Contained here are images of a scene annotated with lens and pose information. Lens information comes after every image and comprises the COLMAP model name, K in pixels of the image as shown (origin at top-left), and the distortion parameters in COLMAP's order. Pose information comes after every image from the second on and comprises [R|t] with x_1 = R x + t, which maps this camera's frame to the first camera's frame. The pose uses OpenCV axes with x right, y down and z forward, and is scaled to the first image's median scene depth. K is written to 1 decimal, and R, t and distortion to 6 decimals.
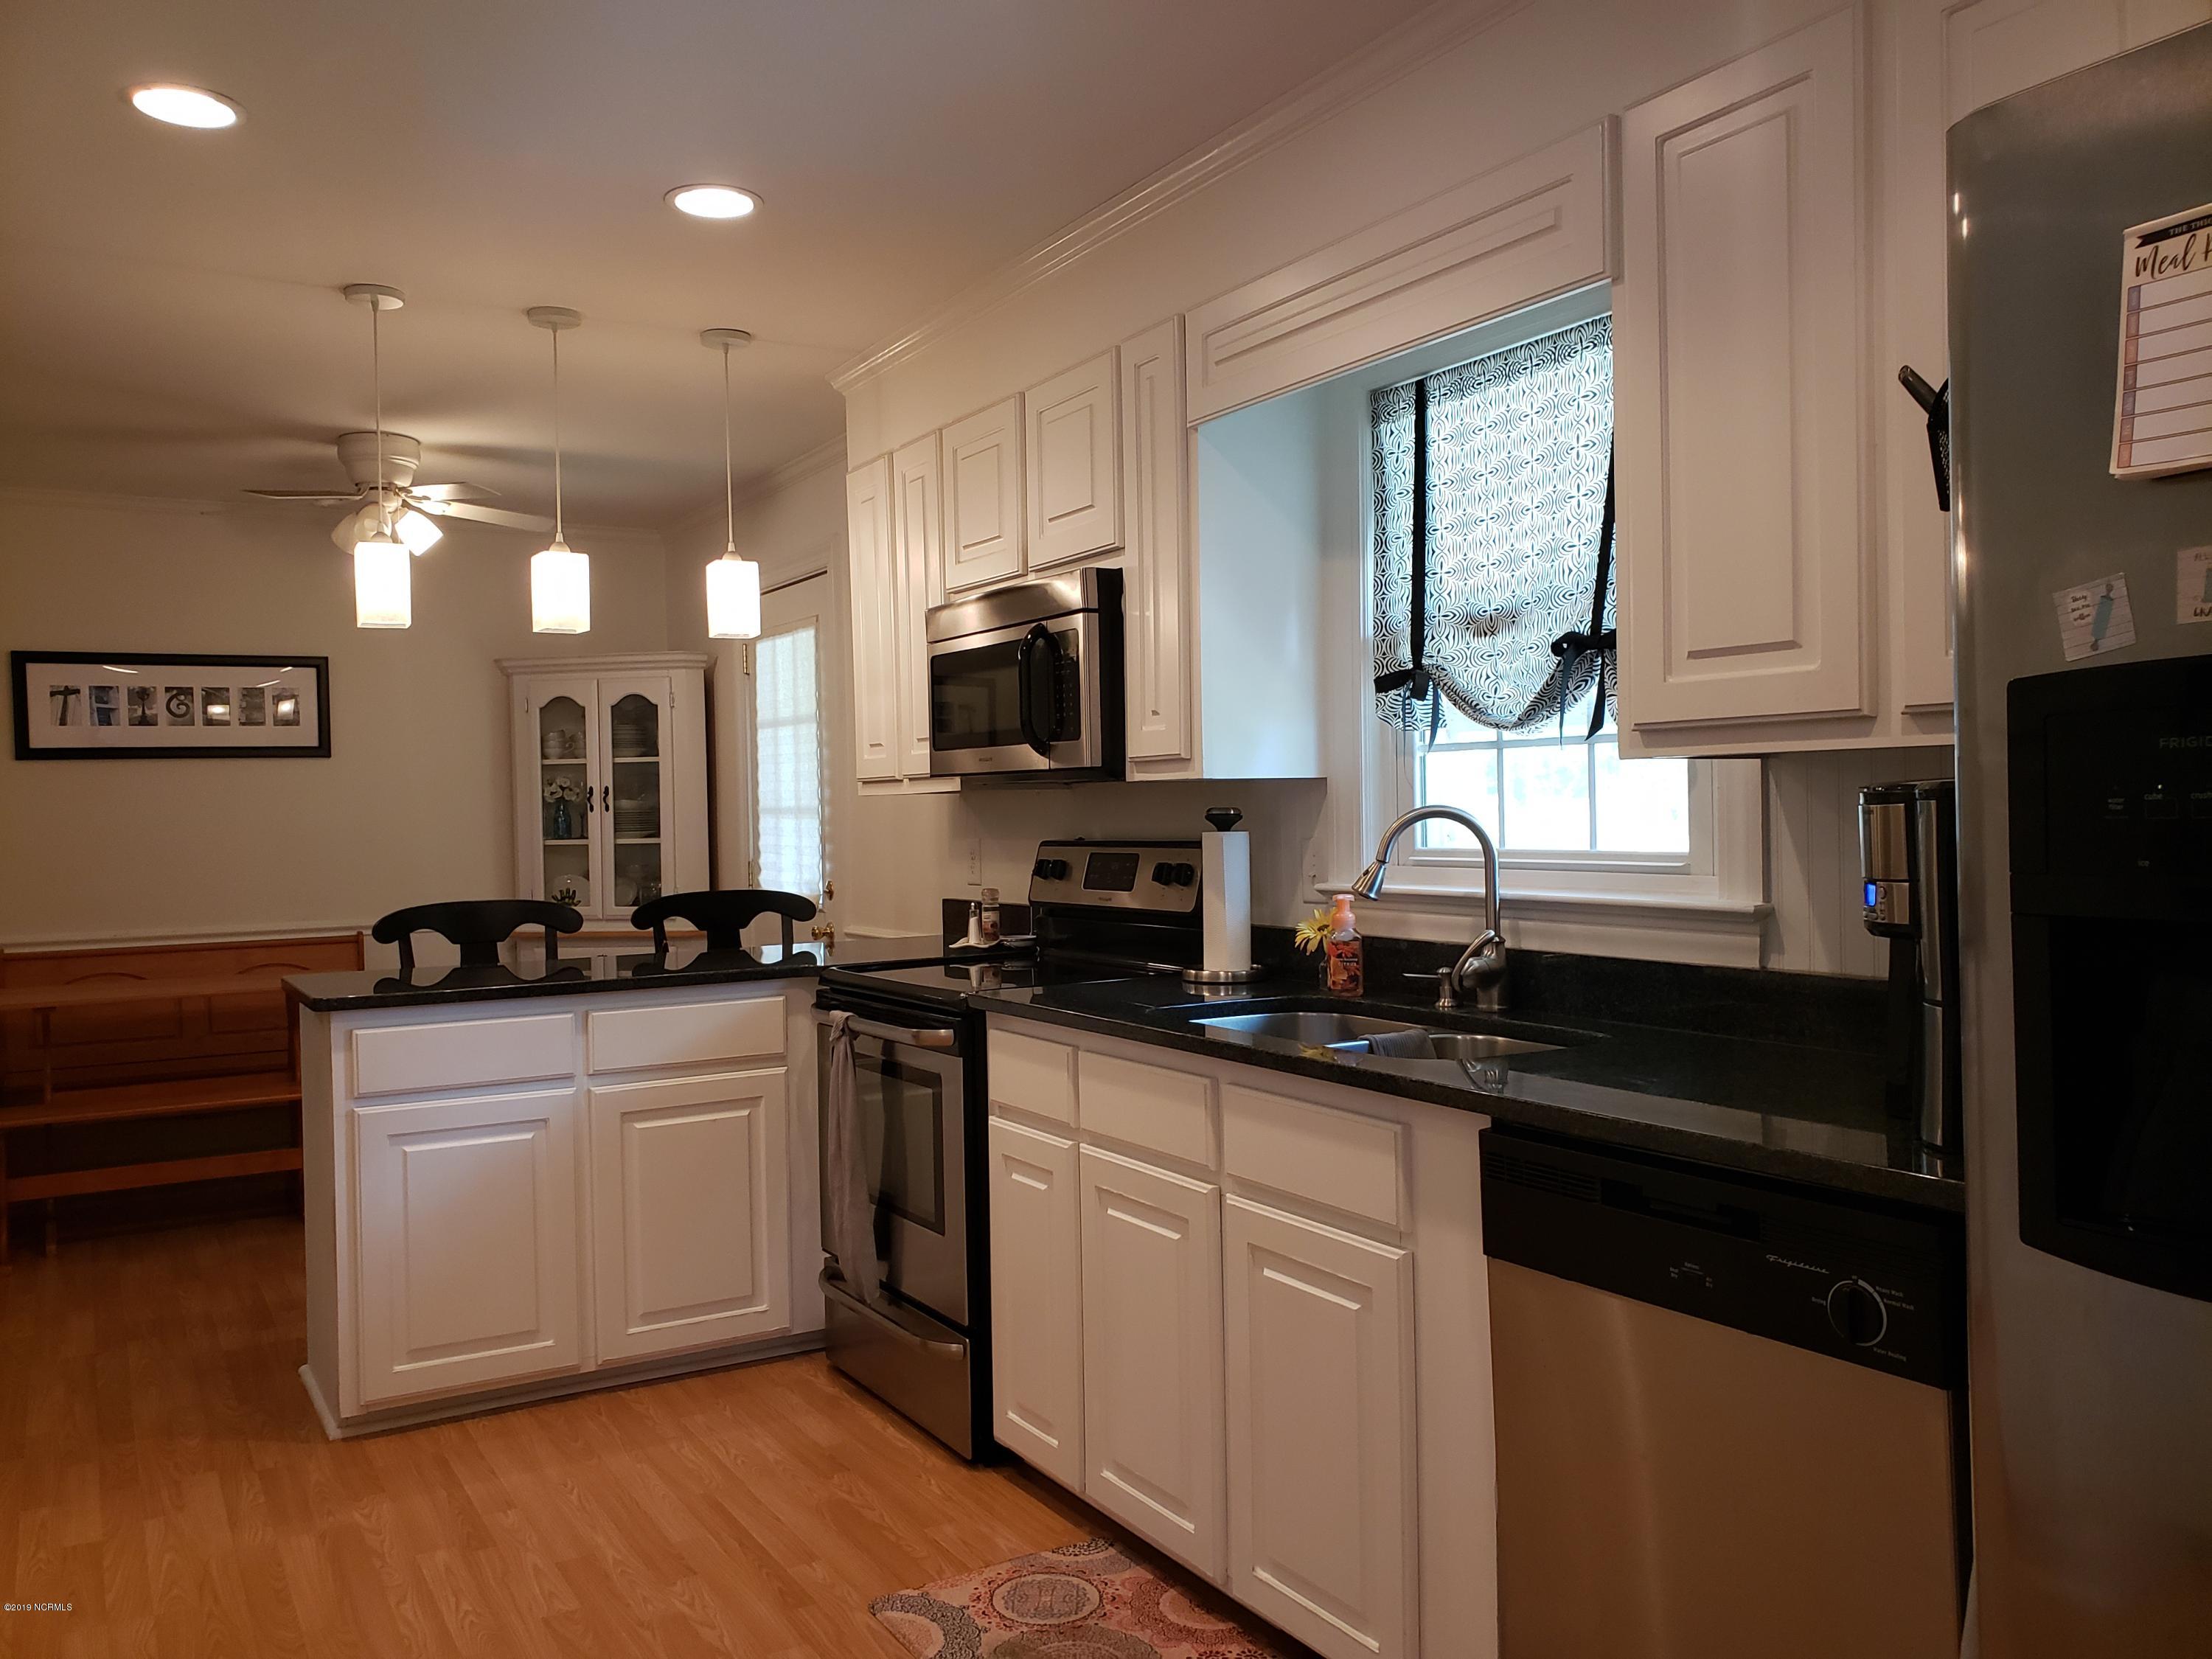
lens RADIAL K [[1728.9, 0, 1106.0], [0, 1728.9, 829.5], [0, 0, 1]] dist [0.023395, -0.007621]
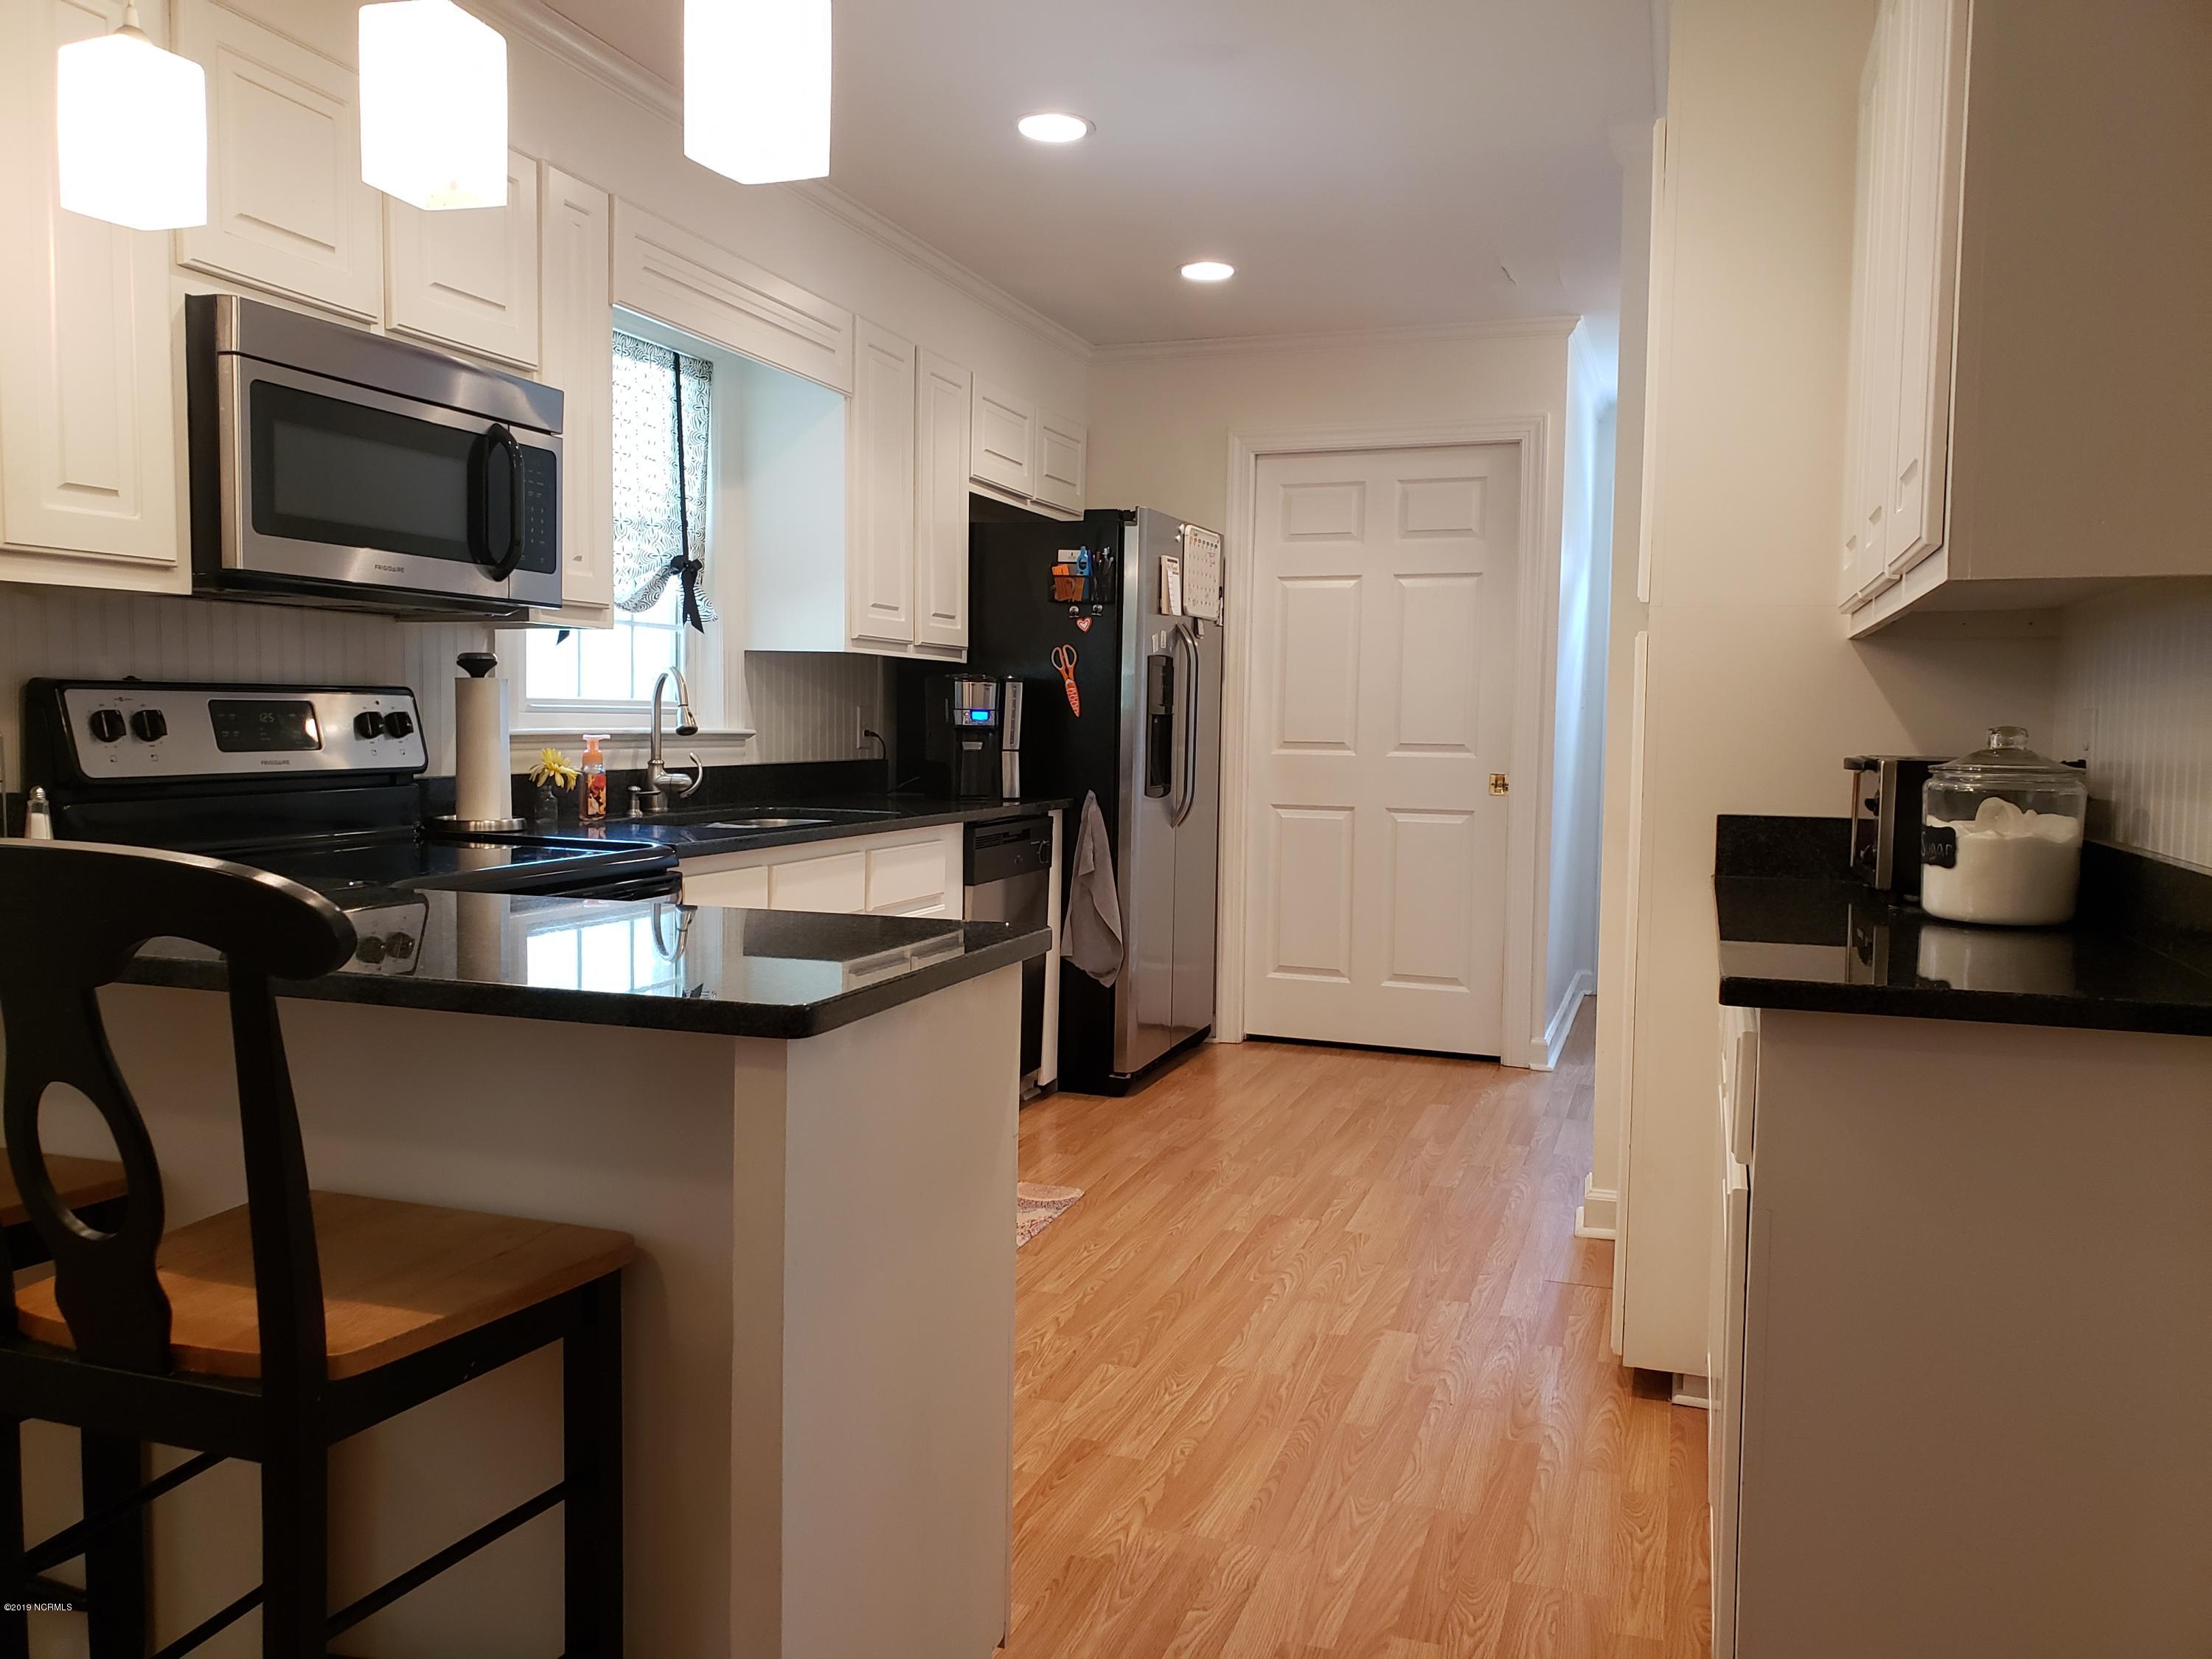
lens RADIAL K [[1689.5, 0, 1108.7], [0, 1689.5, 835.4], [0, 0, 1]] dist [0.090620, -0.174609]
pose [[-0.647876, -0.045281, 0.760399, -0.907152], [0.005234, 0.997943, 0.063886, 0.030019], [-0.761728, 0.045370, -0.646307, 1.363122]]
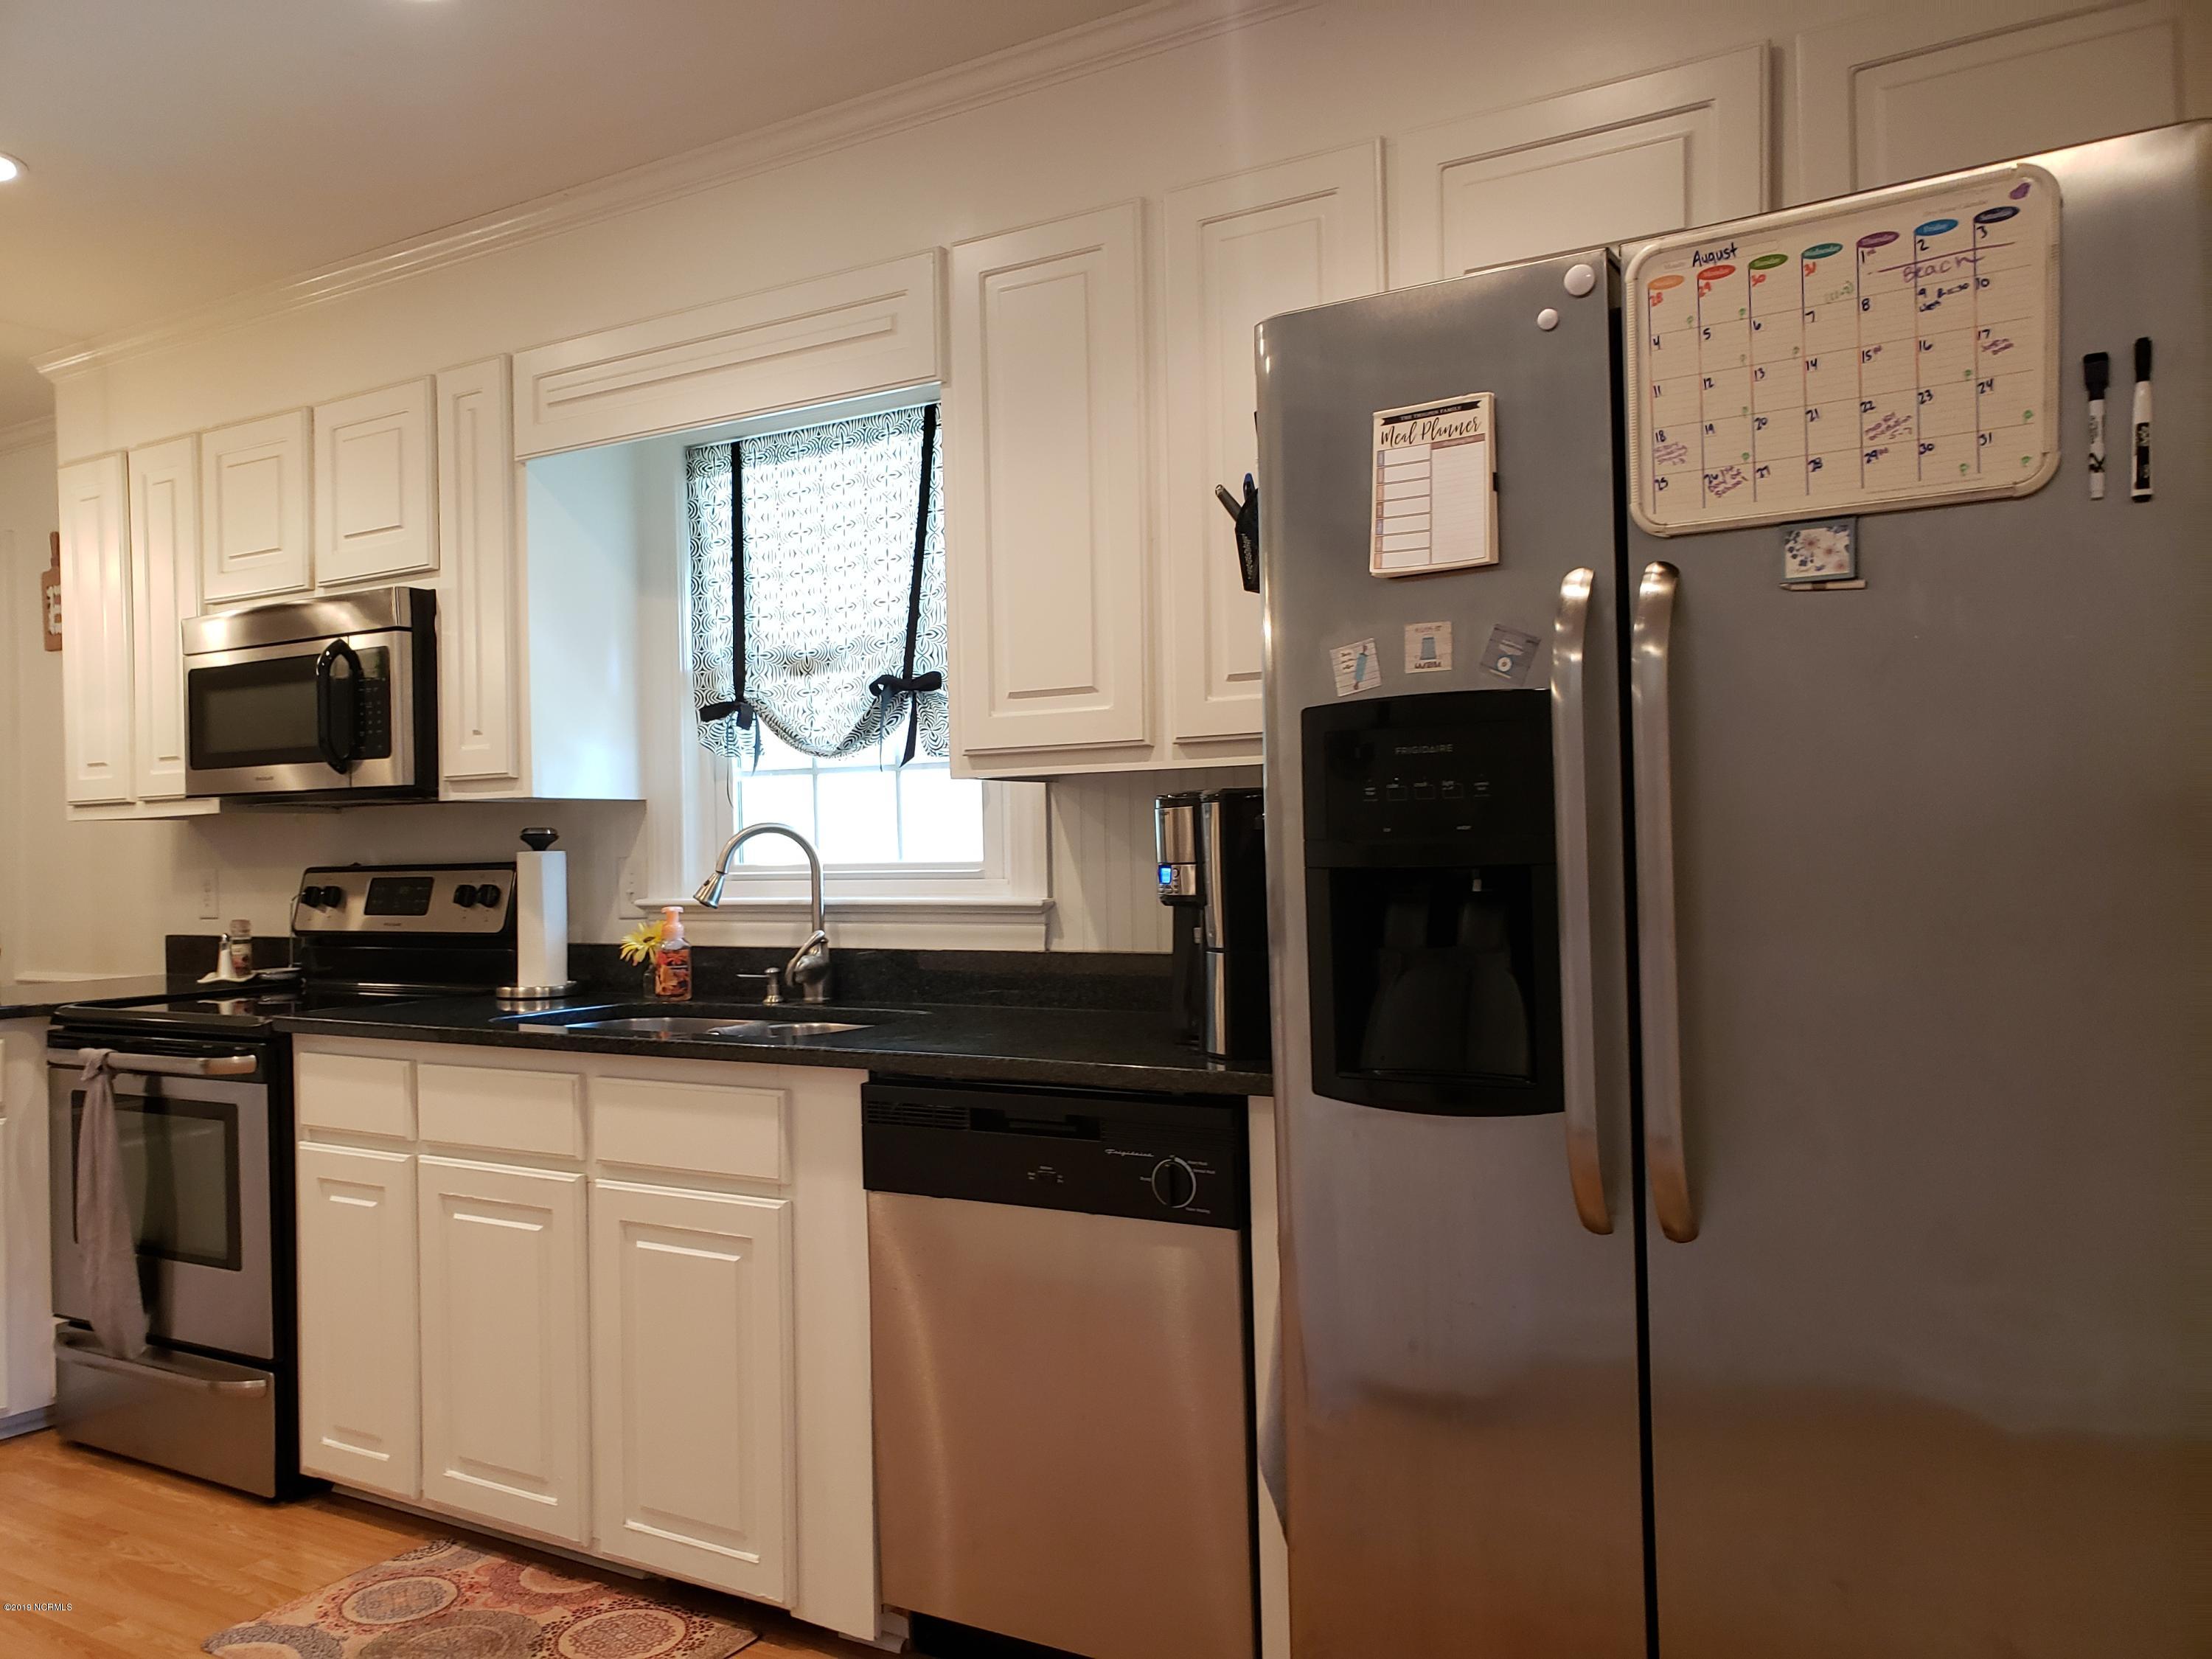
lens RADIAL K [[1714.2, 0, 1108.2], [0, 1714.2, 854.0], [0, 0, 1]] dist [0.027087, -0.011685]
pose [[0.885030, 0.001315, 0.465532, -0.110634], [0.007363, 0.999831, -0.016822, 0.022338], [-0.465476, 0.018316, 0.884871, -0.073048]]
